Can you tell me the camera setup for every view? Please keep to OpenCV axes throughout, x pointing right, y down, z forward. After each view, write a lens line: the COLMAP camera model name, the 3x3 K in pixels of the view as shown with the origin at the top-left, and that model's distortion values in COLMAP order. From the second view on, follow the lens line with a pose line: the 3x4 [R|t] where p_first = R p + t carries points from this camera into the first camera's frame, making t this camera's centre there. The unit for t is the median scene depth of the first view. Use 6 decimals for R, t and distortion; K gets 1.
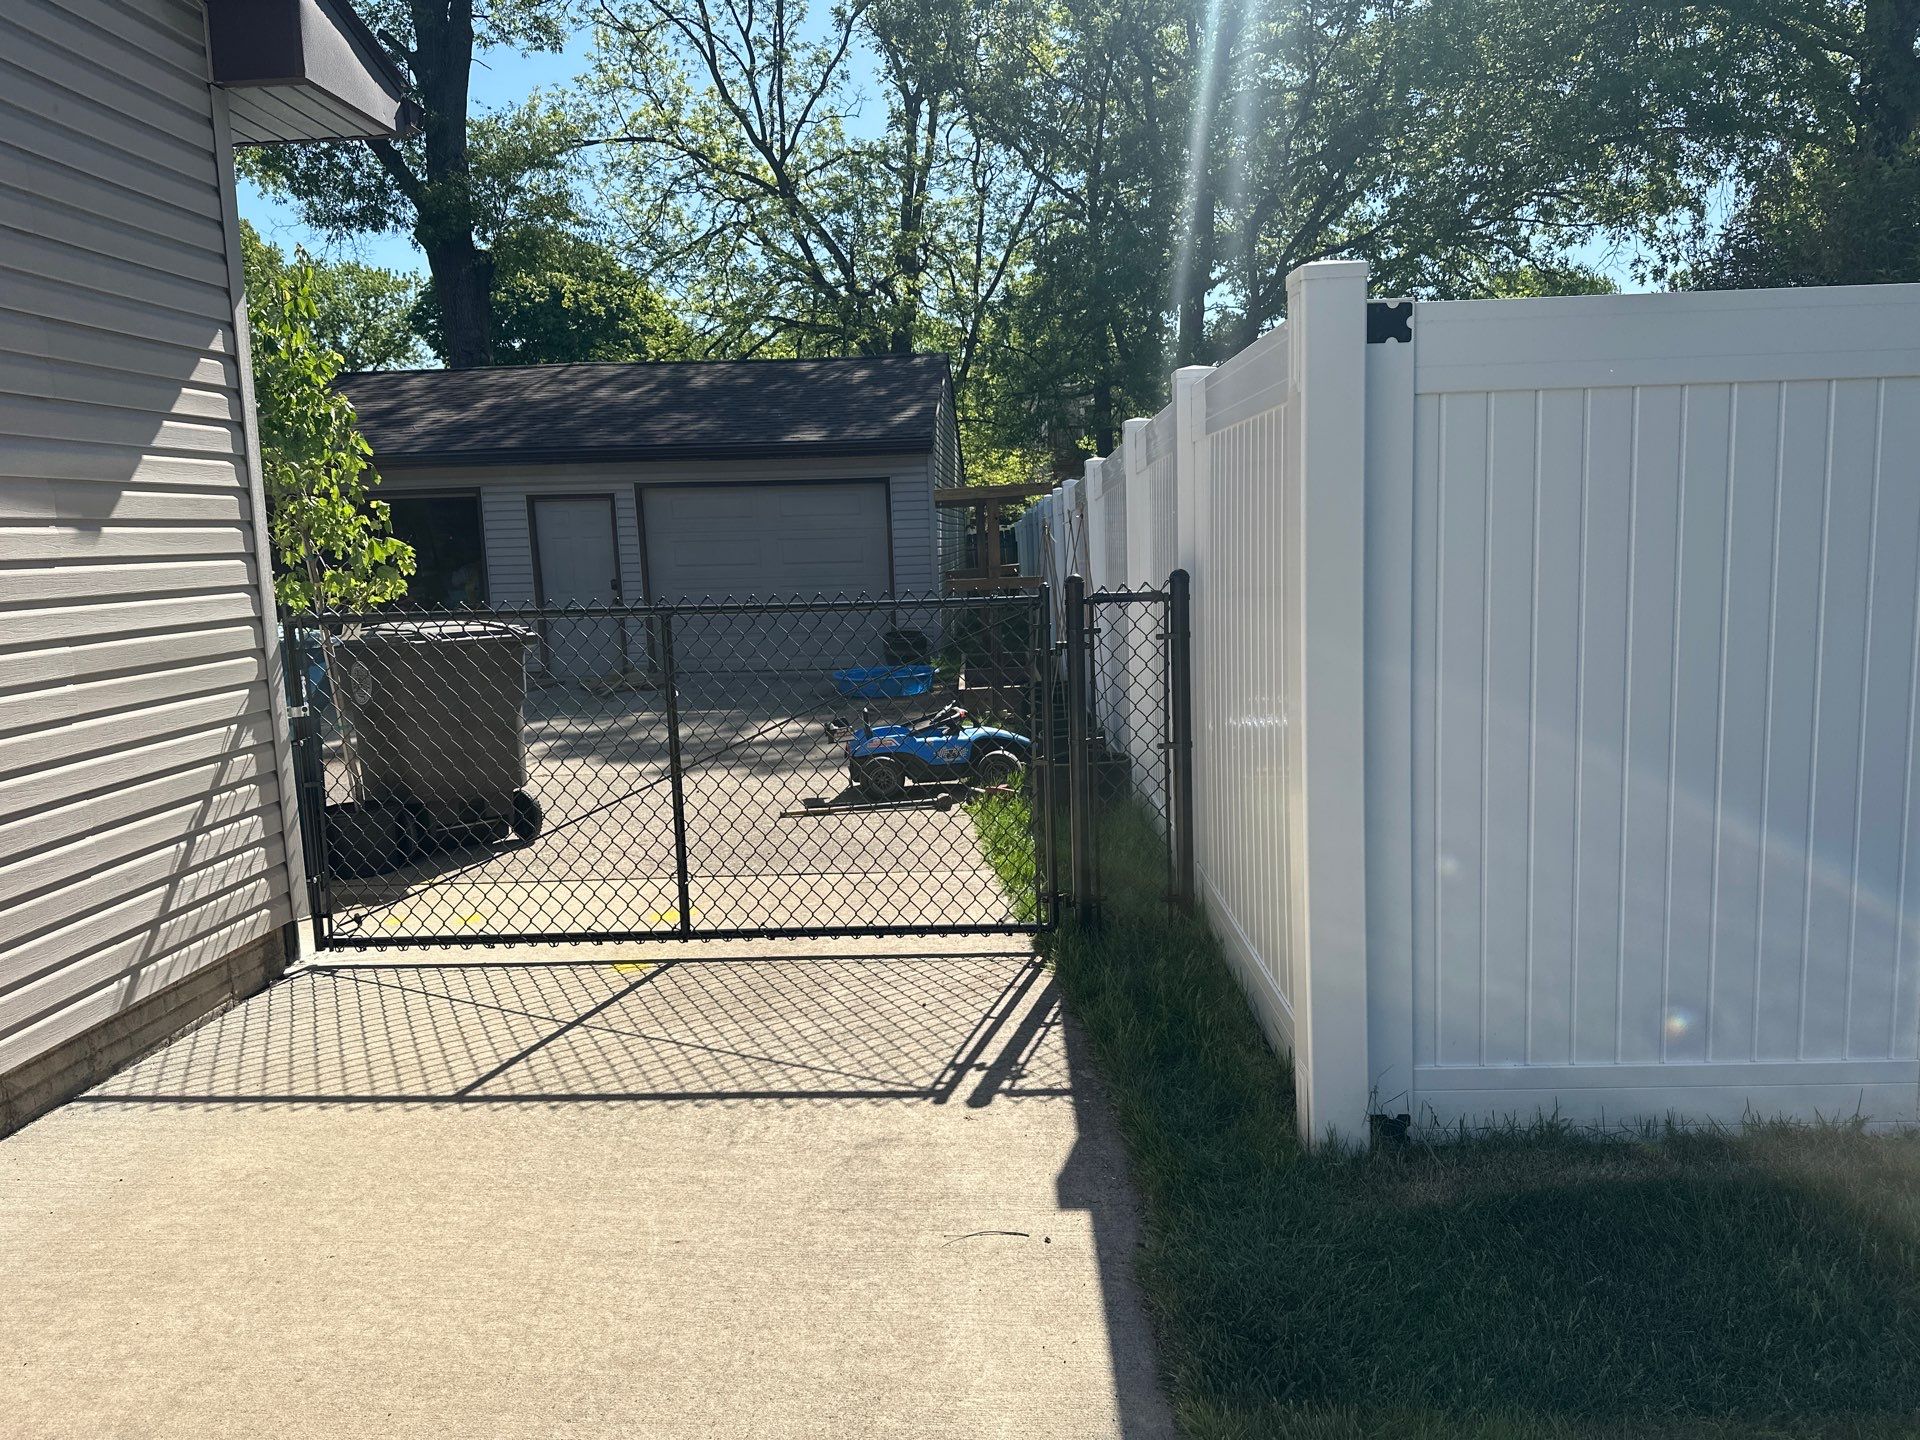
lens RADIAL K [[1330.6, 0, 970.6], [0, 1330.6, 722.6], [0, 0, 1]] dist [0.070853, -0.087659]
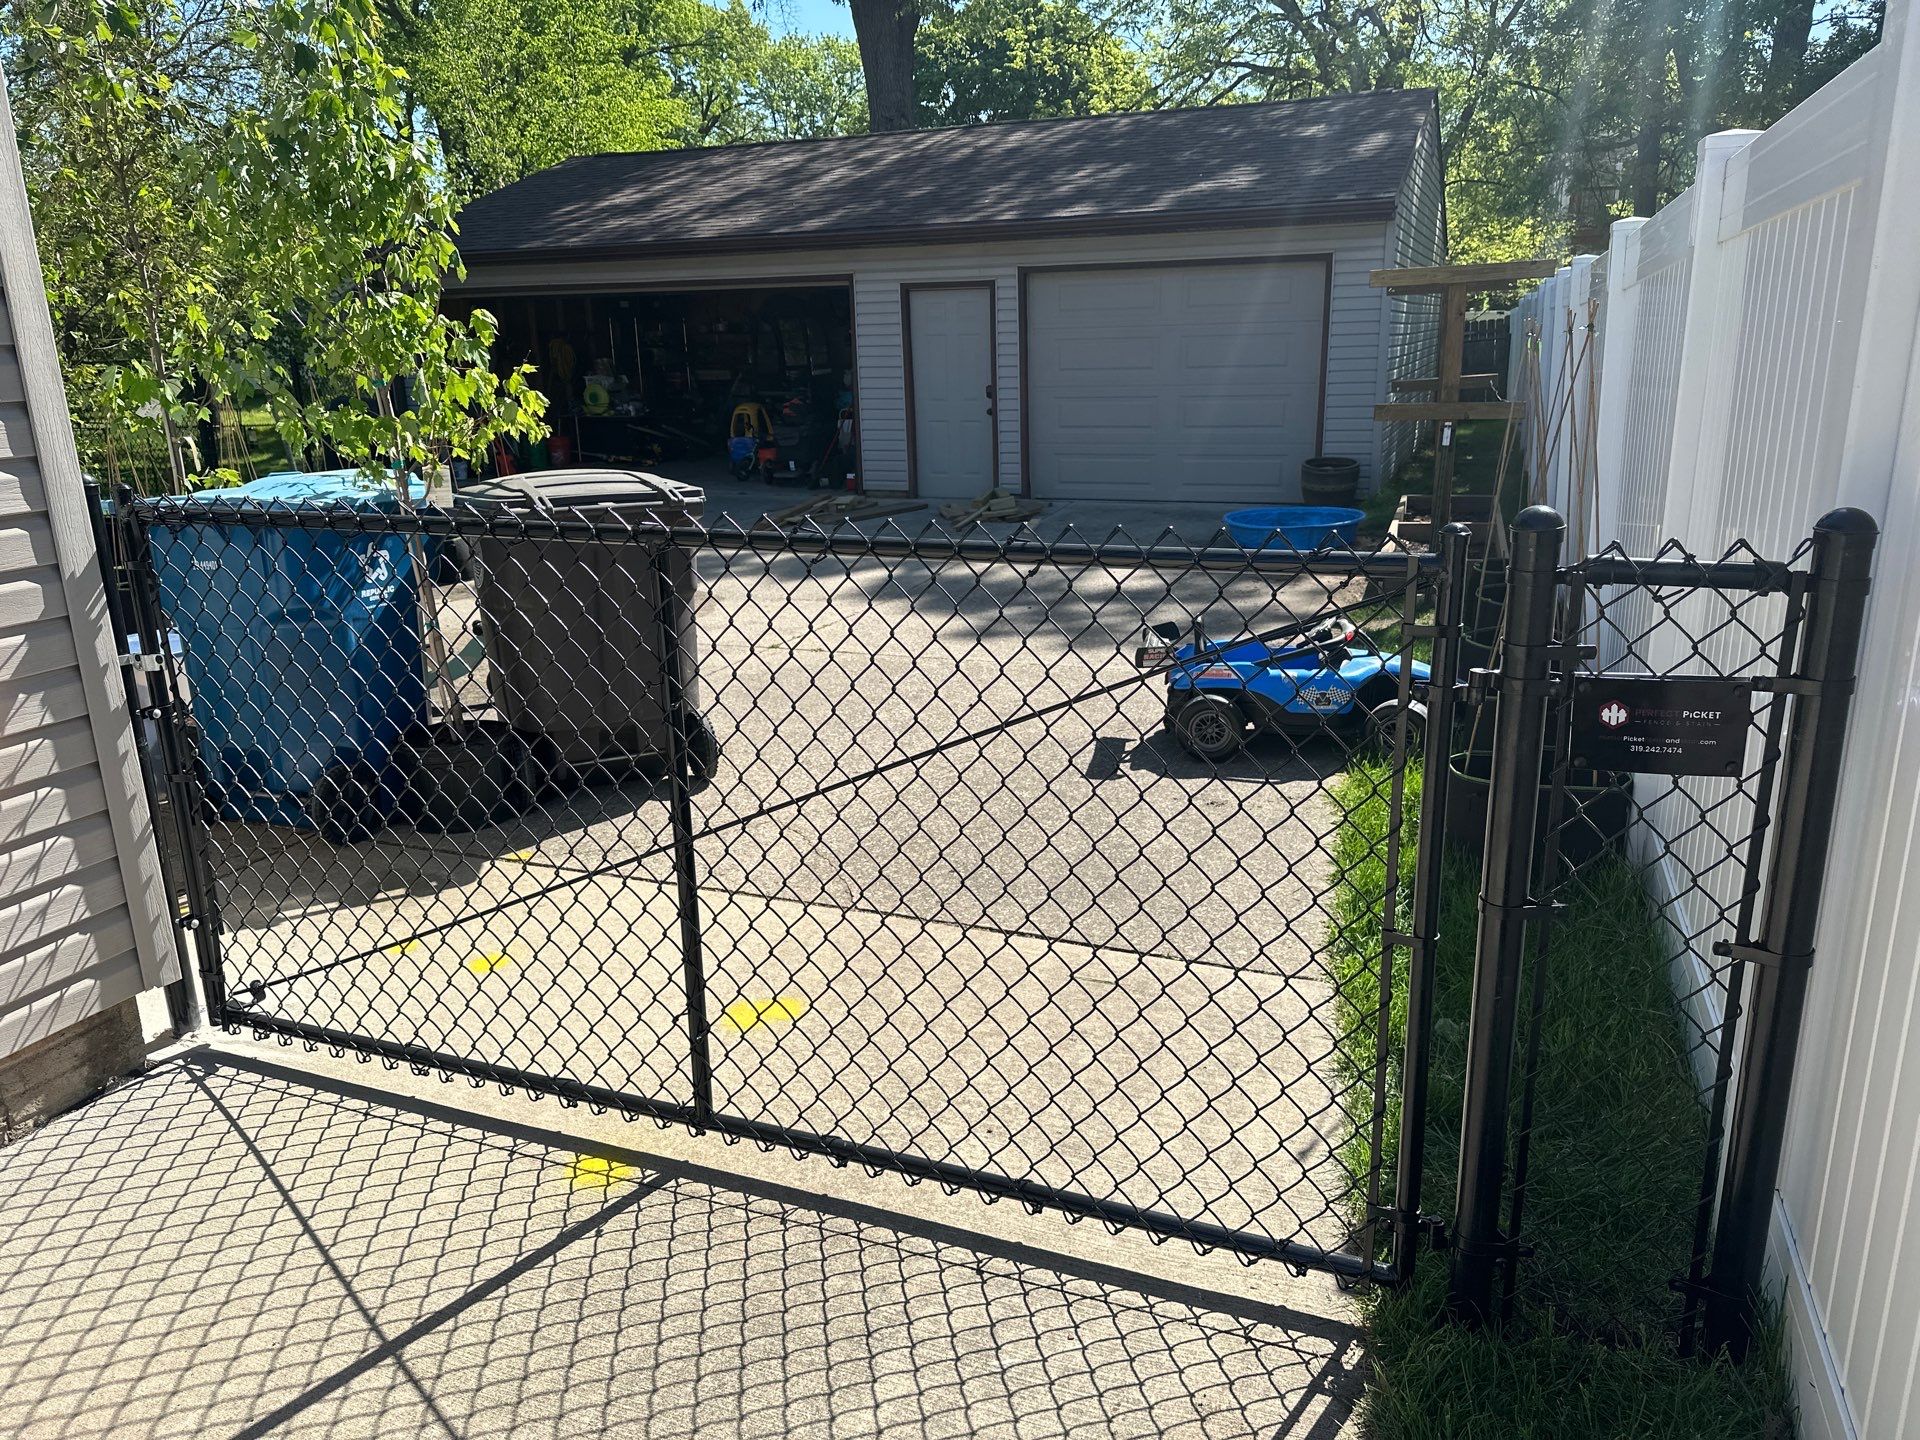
lens RADIAL K [[1330.6, 0, 960.6], [0, 1330.6, 711.2], [0, 0, 1]] dist [0.070853, -0.087659]
pose [[0.941025, 0.101399, -0.322786, 0.049410], [-0.053960, 0.986801, 0.152681, -0.098601], [0.334007, -0.126260, 0.934076, 0.538549]]
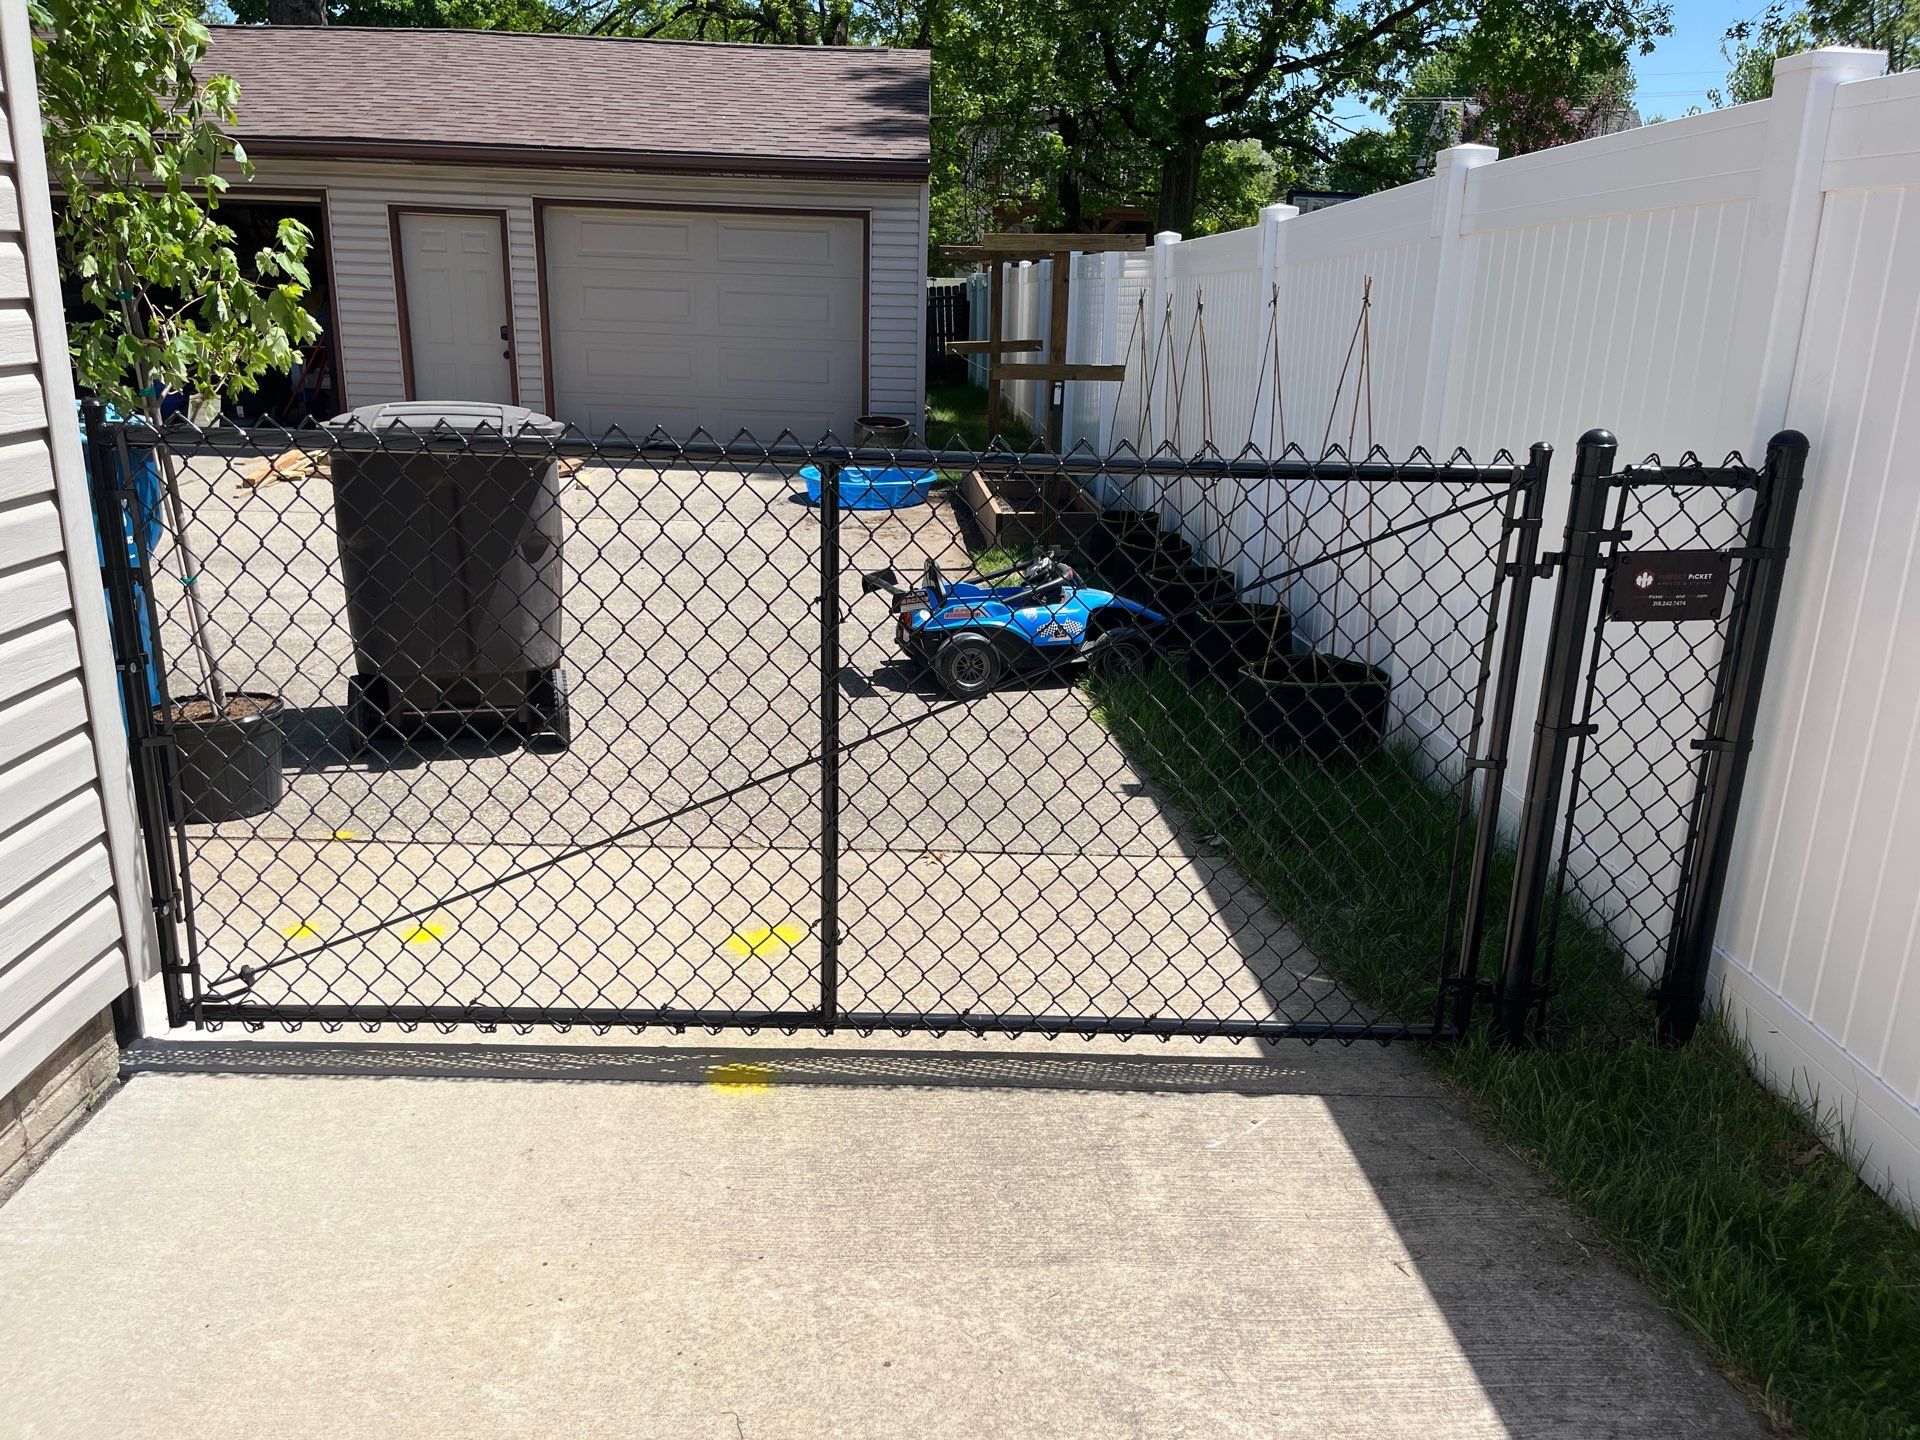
lens RADIAL K [[1433.0, 0, 944.6], [0, 1433.0, 723.0], [0, 0, 1]] dist [0.032870, -0.002801]
pose [[0.996314, 0.040771, 0.075472, -0.216319], [-0.051901, 0.987025, 0.151950, -0.065970], [-0.068298, -0.155307, 0.985502, 0.404297]]
